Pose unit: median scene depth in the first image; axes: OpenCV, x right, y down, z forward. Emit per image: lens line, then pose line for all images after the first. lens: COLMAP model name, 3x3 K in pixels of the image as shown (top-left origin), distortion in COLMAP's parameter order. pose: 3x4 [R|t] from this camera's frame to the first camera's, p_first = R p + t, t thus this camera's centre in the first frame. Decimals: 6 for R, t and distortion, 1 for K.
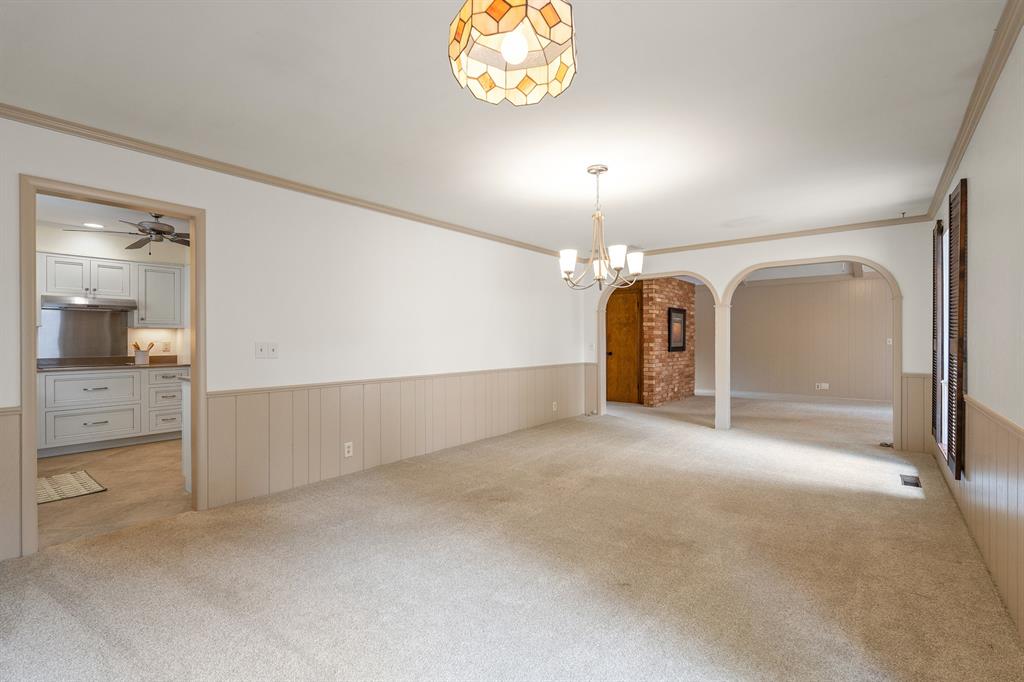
lens RADIAL K [[451.9, 0, 510.4], [0, 451.9, 342.9], [0, 0, 1]] dist [-0.008217, 0.001130]
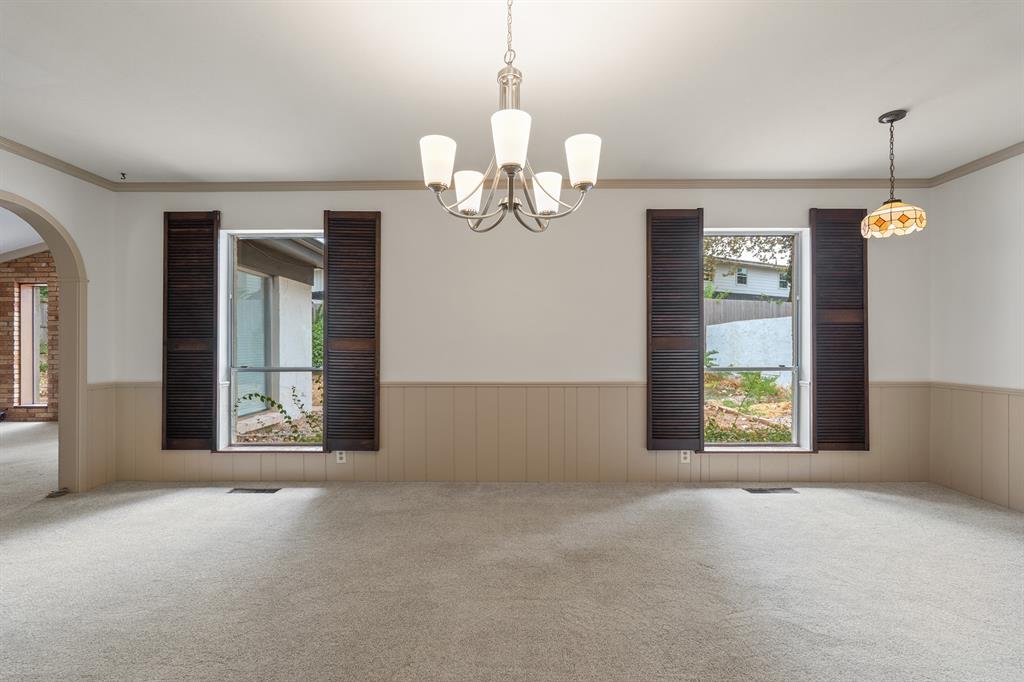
lens RADIAL K [[451.9, 0, 513.9], [0, 451.9, 345.4], [0, 0, 1]] dist [-0.008217, 0.001130]
pose [[-0.628666, 0.000893, 0.777675, -0.088408], [0.009256, 0.999937, 0.006334, 0.003108], [-0.777620, 0.011180, -0.628635, 0.614400]]
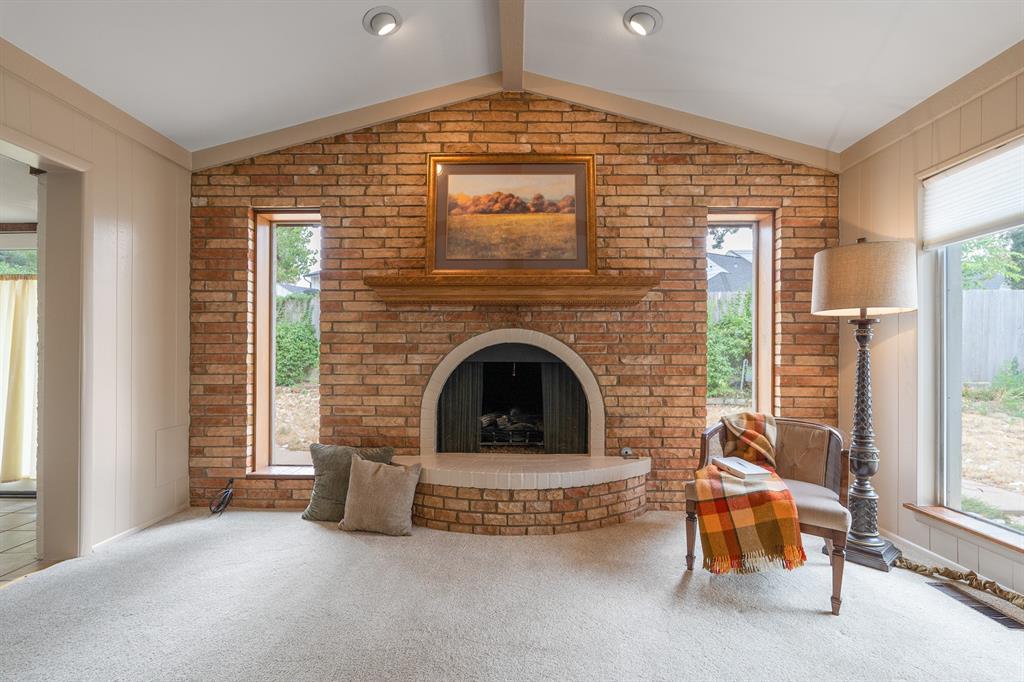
lens RADIAL K [[451.9, 0, 512.2], [0, 451.9, 353.4], [0, 0, 1]] dist [-0.008217, 0.001130]
pose [[-0.631802, -0.004171, 0.775119, 0.808138], [0.001111, 0.999980, 0.006286, 0.006798], [-0.775129, 0.004833, -0.631784, 0.918675]]
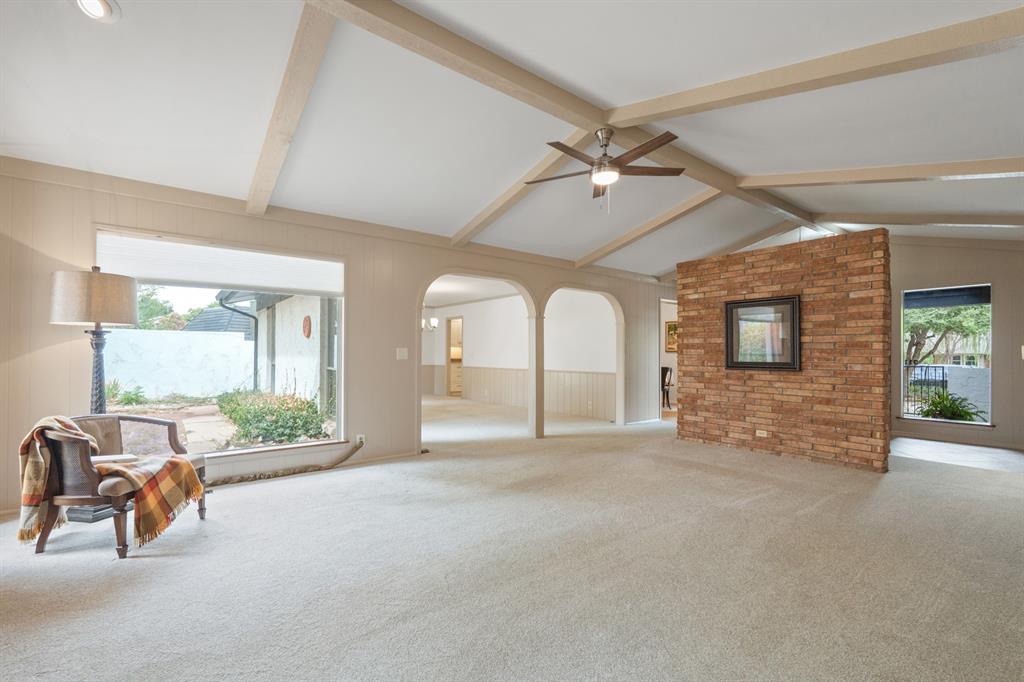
lens RADIAL K [[451.9, 0, 510.6], [0, 451.9, 350.4], [0, 0, 1]] dist [-0.008217, 0.001130]
pose [[-0.218039, -0.007061, -0.975914, 1.250301], [-0.011967, 0.999918, -0.004561, -0.000751], [0.975867, 0.010685, -0.218106, 0.985083]]
